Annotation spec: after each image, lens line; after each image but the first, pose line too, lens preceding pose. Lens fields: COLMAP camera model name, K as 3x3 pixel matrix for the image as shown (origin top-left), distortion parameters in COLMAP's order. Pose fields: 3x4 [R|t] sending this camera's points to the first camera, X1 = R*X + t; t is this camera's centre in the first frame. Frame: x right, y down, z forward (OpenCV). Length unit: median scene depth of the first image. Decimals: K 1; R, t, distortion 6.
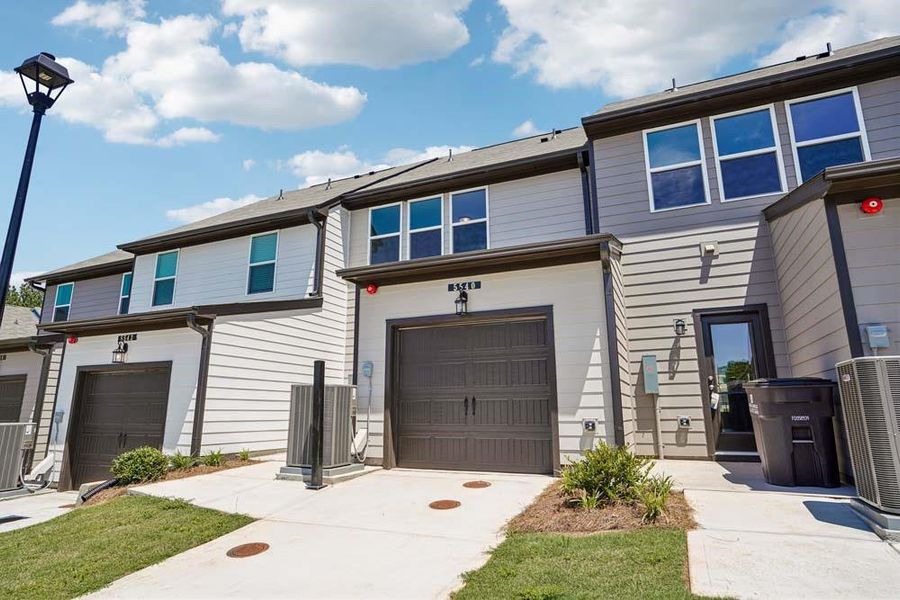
lens RADIAL K [[512.9, 0, 449.7], [0, 512.9, 296.5], [0, 0, 1]] dist [-0.025641, 0.001521]
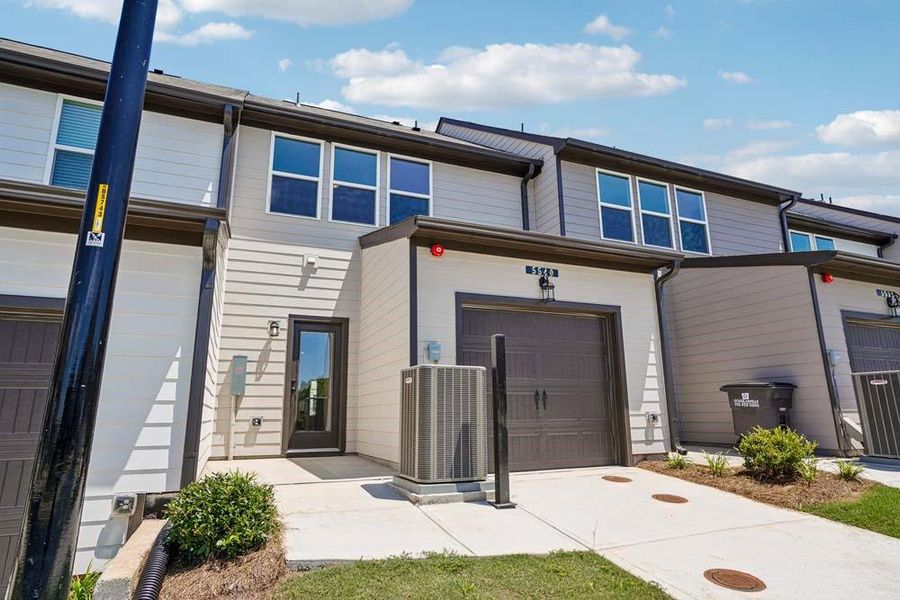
lens RADIAL K [[512.9, 0, 449.7], [0, 512.9, 296.5], [0, 0, 1]] dist [-0.025641, 0.001521]
pose [[0.686803, 0.157661, 0.709538, -0.672797], [-0.156703, 0.985352, -0.067266, 0.102808], [-0.709750, -0.064988, 0.701449, 0.416594]]
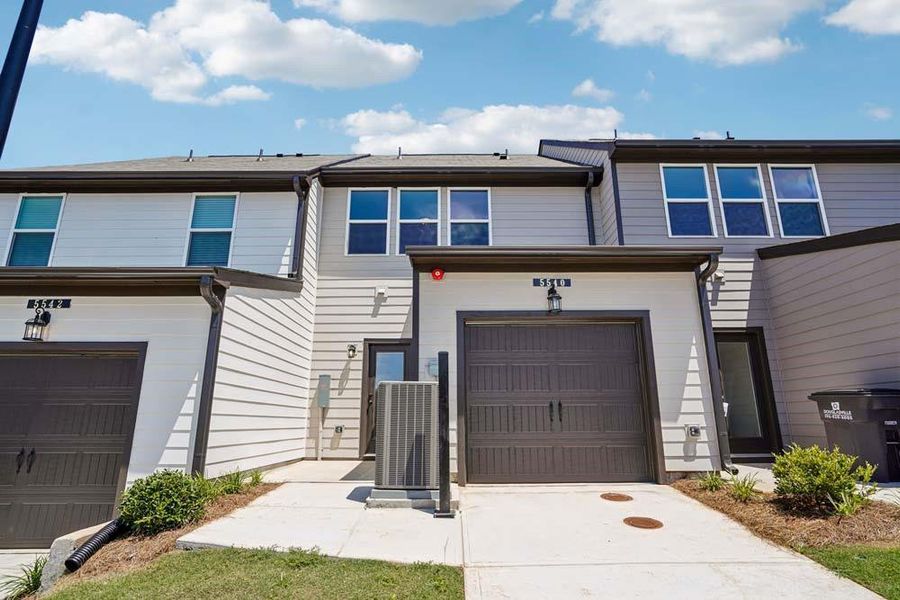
lens RADIAL K [[473.5, 0, 450.0], [0, 473.5, 300.0], [0, 0, 1]] dist [-0.027209, 0.001724]
pose [[0.914943, 0.102006, 0.390479, -0.430053], [-0.092464, 0.994778, -0.043214, 0.059411], [-0.392848, 0.003433, 0.919597, 0.252708]]
